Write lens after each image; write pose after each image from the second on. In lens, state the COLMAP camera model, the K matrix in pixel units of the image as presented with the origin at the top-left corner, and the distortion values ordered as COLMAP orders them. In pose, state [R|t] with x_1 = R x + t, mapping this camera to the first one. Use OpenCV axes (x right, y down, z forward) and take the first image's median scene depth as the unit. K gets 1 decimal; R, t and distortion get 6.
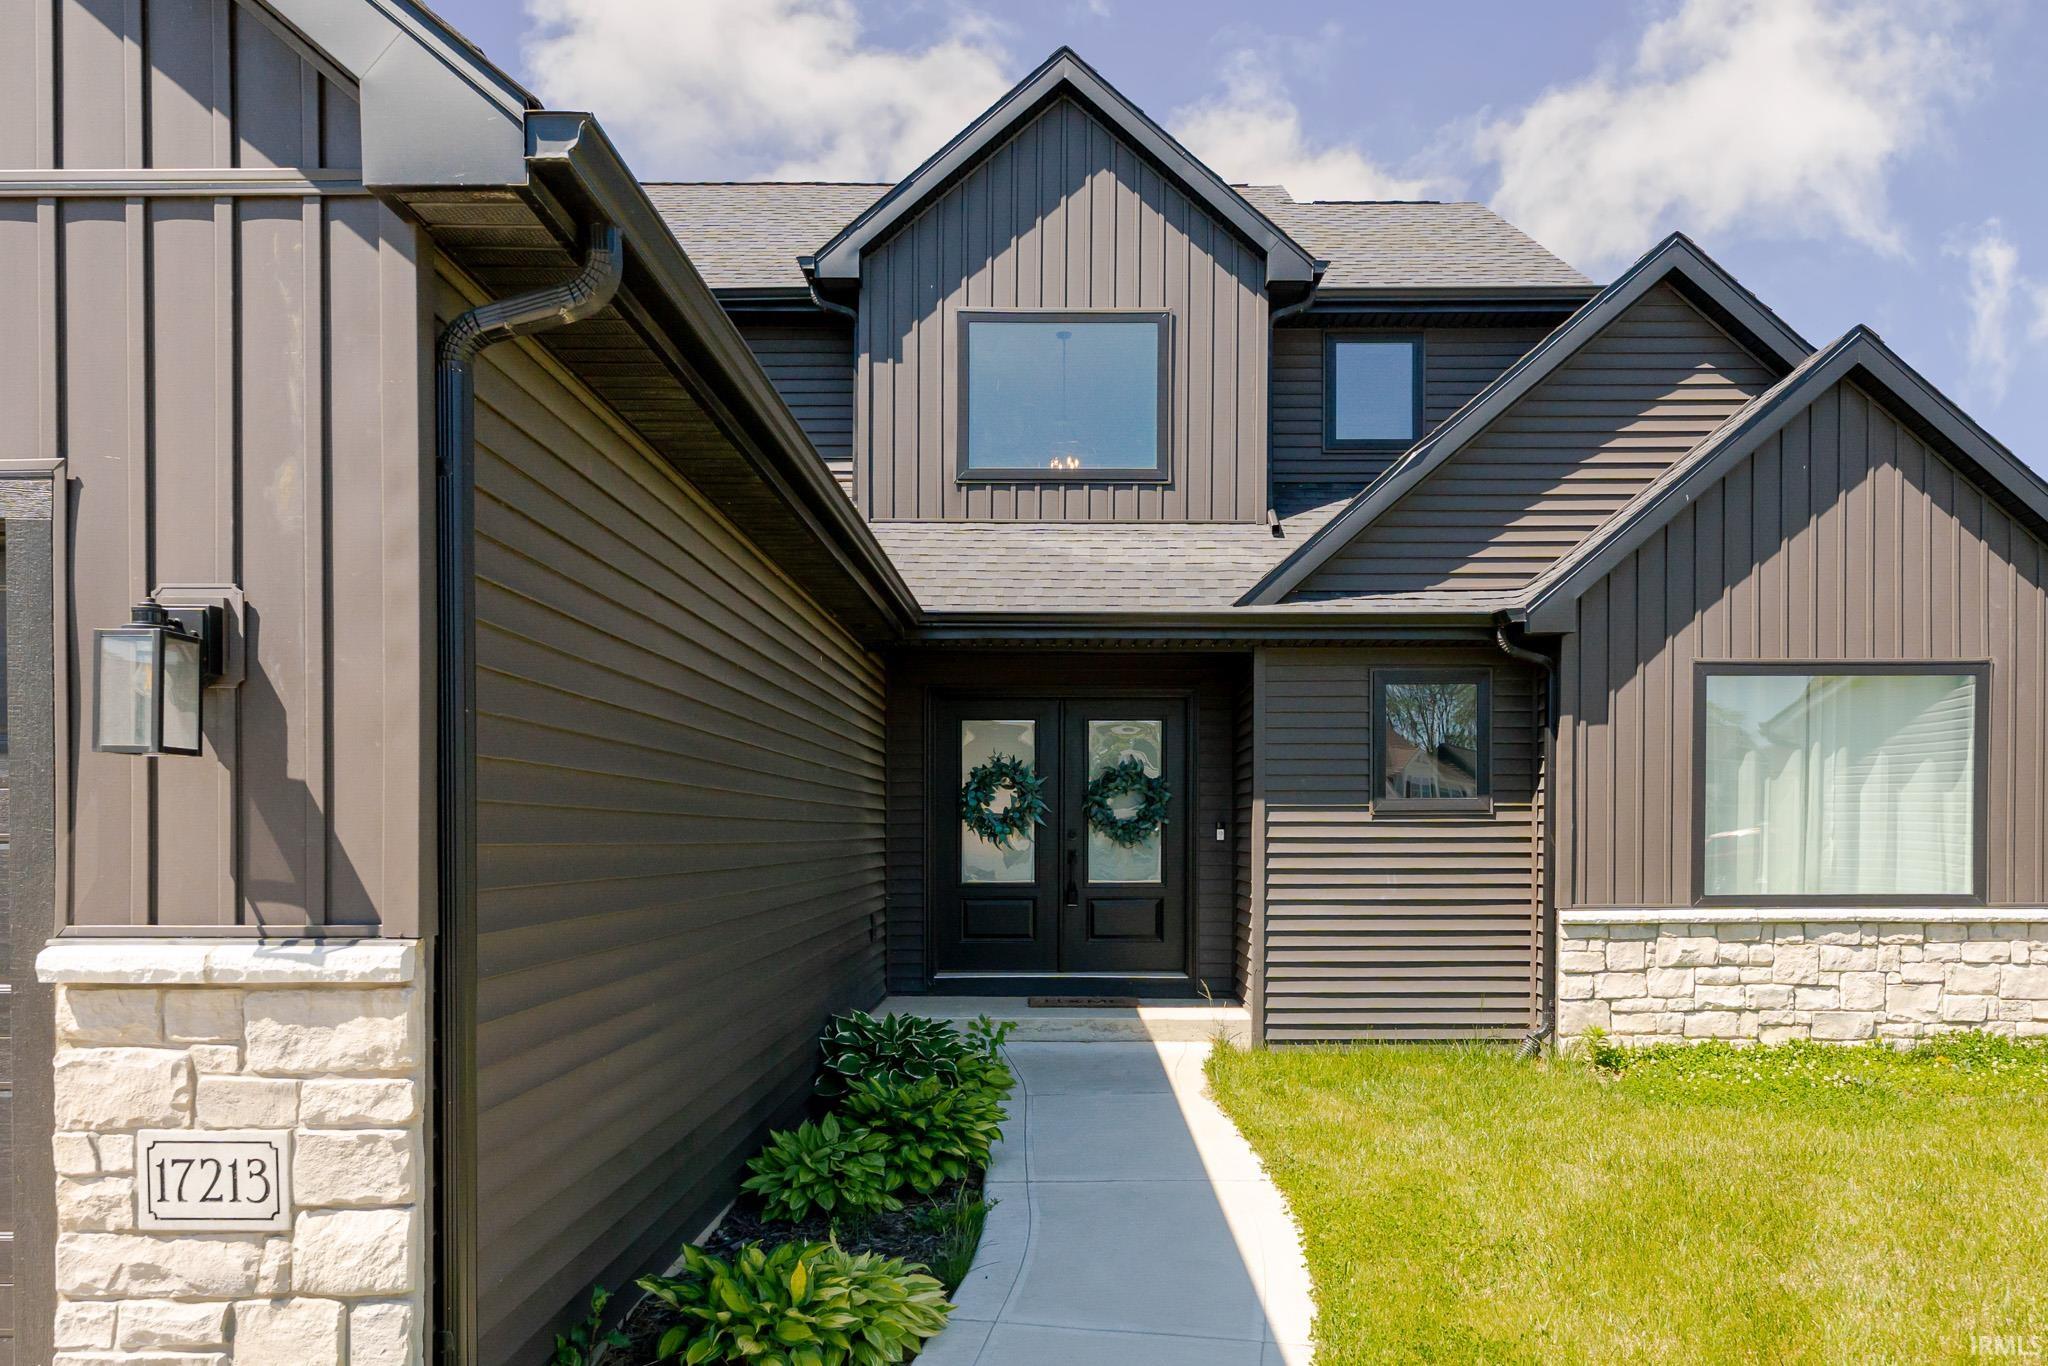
lens RADIAL K [[1316.3, 0, 1028.5], [0, 1316.3, 835.7], [0, 0, 1]] dist [-0.005945, -0.000322]
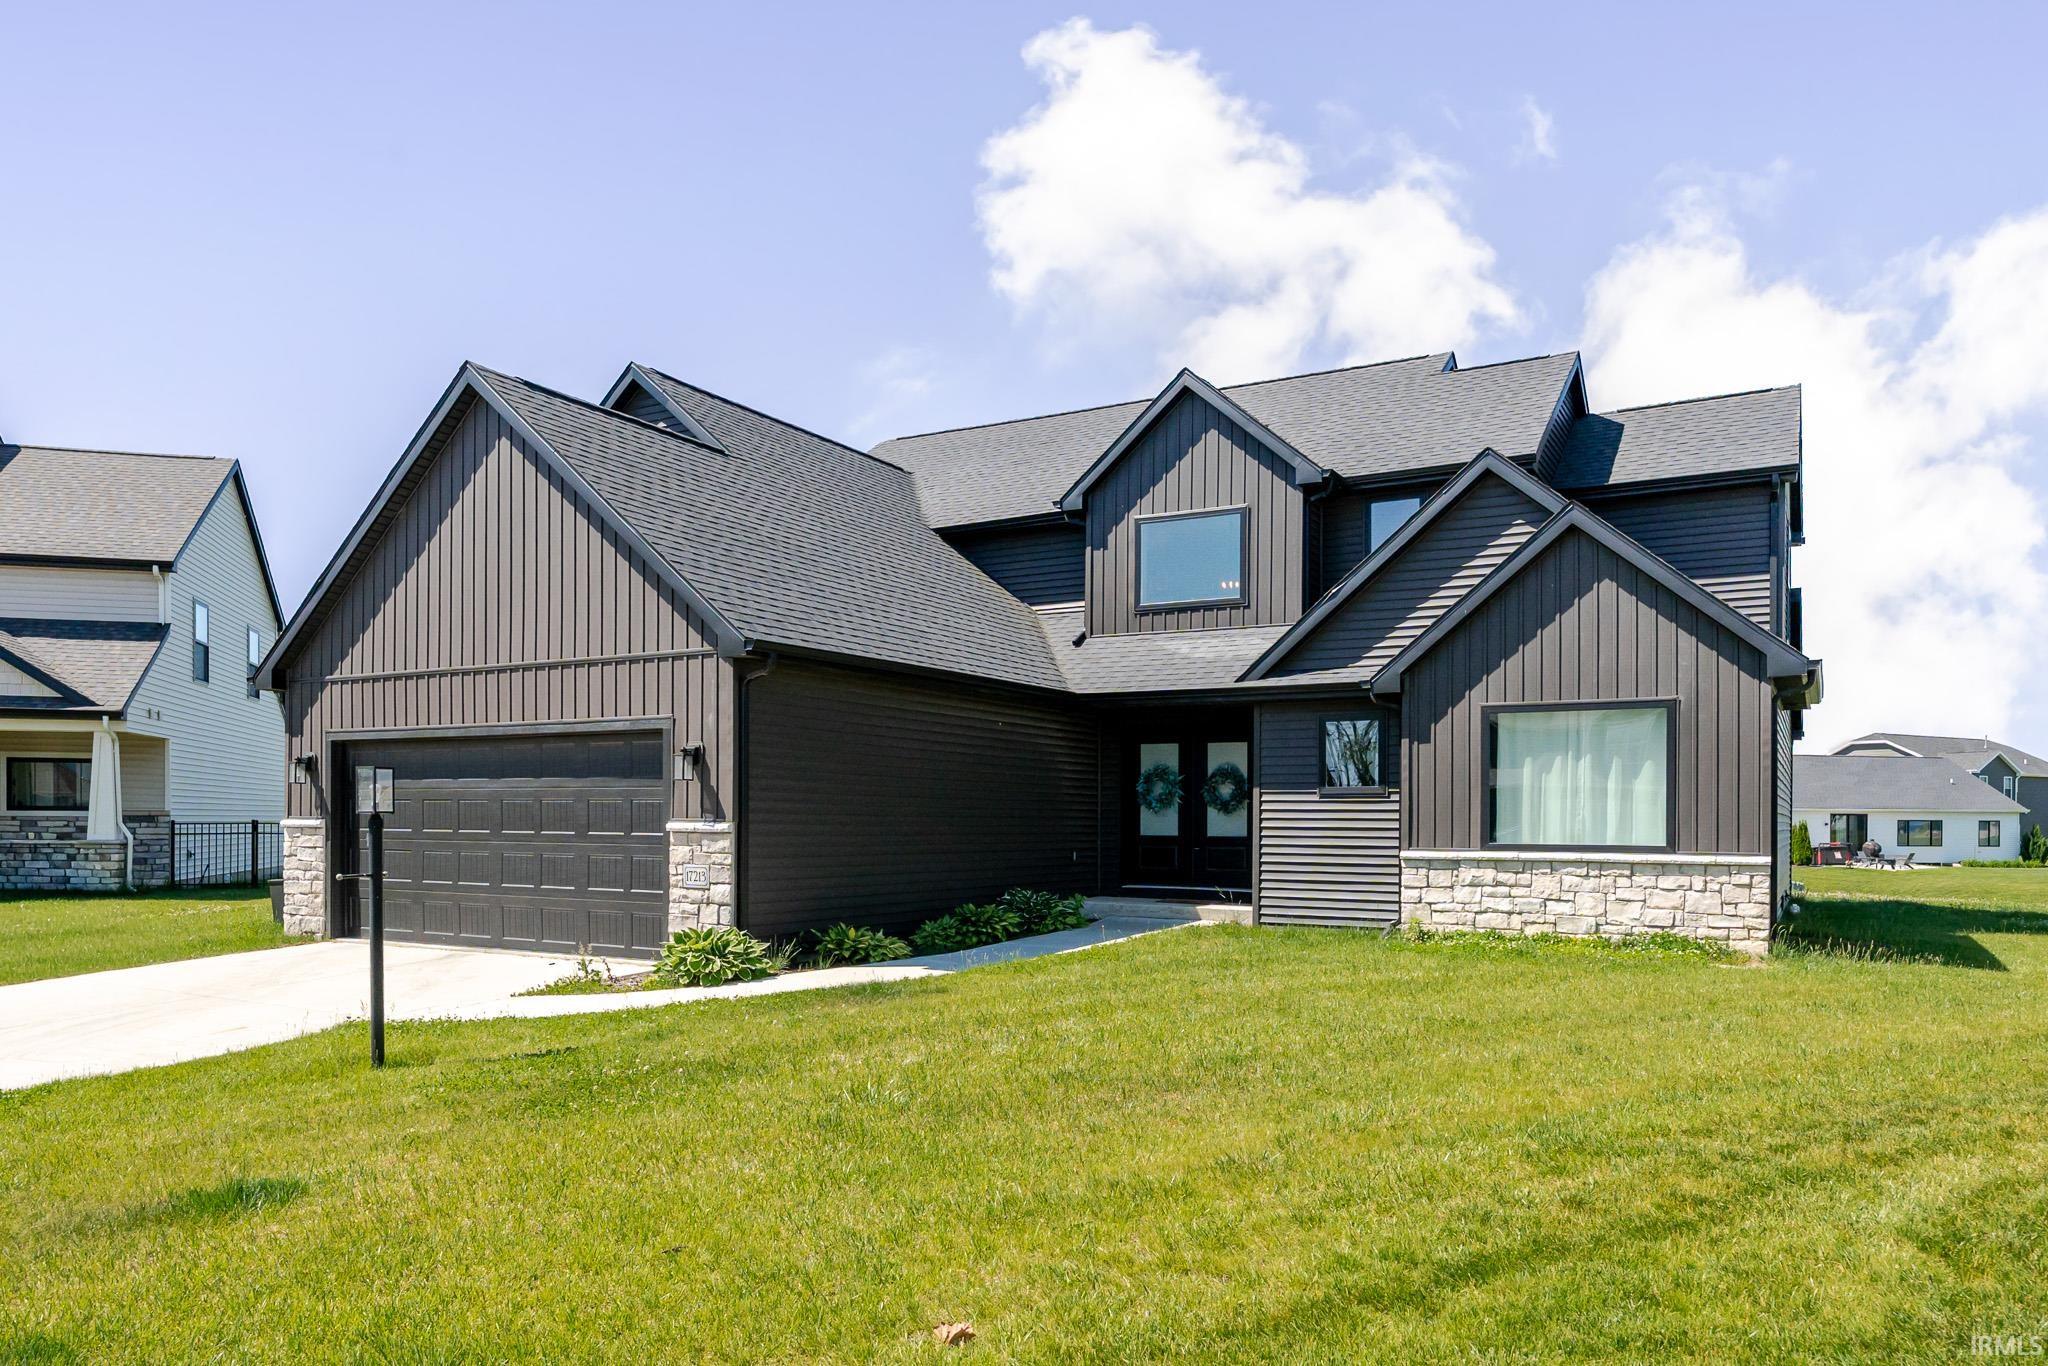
lens RADIAL K [[1316.3, 0, 1028.5], [0, 1316.3, 835.7], [0, 0, 1]] dist [-0.005945, -0.000322]
pose [[0.872964, 0.012064, -0.487635, 0.821063], [-0.008445, 0.999918, 0.009618, 0.023820], [0.487711, -0.004278, 0.872995, -0.758390]]
